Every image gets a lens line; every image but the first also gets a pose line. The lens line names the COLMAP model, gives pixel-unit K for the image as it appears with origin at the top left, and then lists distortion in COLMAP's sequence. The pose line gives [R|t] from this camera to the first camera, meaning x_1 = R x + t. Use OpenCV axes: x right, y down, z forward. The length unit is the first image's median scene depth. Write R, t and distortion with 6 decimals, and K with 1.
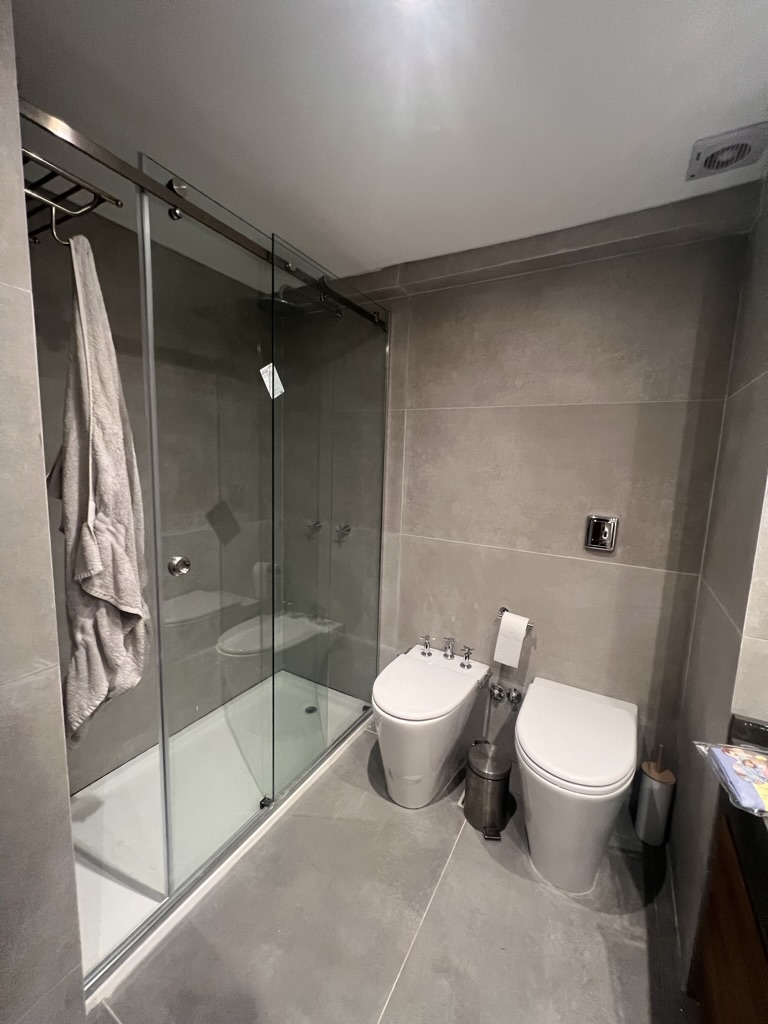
lens RADIAL K [[407.4, 0, 383.5], [0, 407.4, 514.8], [0, 0, 1]] dist [0.000422, -0.000371]
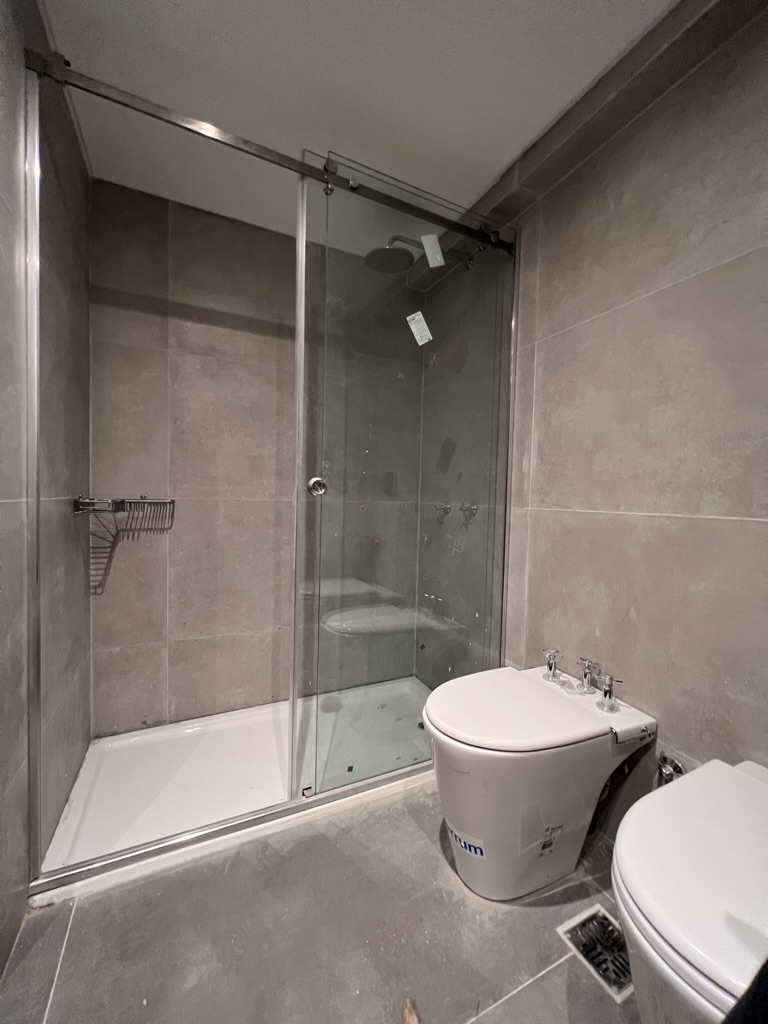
lens RADIAL K [[407.4, 0, 384.8], [0, 407.4, 514.1], [0, 0, 1]] dist [0.000422, -0.000371]
pose [[0.828135, 0.010220, -0.560435, 0.268469], [-0.072065, 0.993477, -0.088370, 0.159470], [0.555876, 0.113570, 0.823470, 0.269197]]
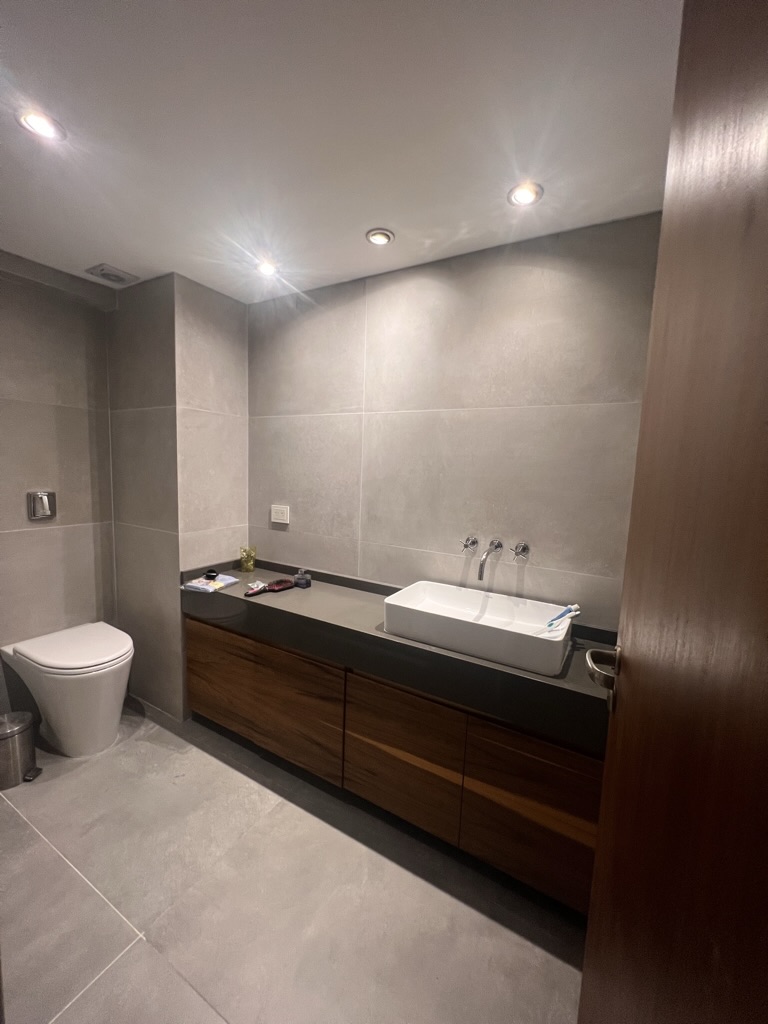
lens RADIAL K [[407.4, 0, 385.2], [0, 407.4, 507.5], [0, 0, 1]] dist [0.000422, -0.000371]
pose [[0.000831, -0.138804, 0.990320, -0.622327], [0.096851, 0.985675, 0.138072, -0.016917], [-0.995299, 0.095799, 0.014262, -0.062172]]
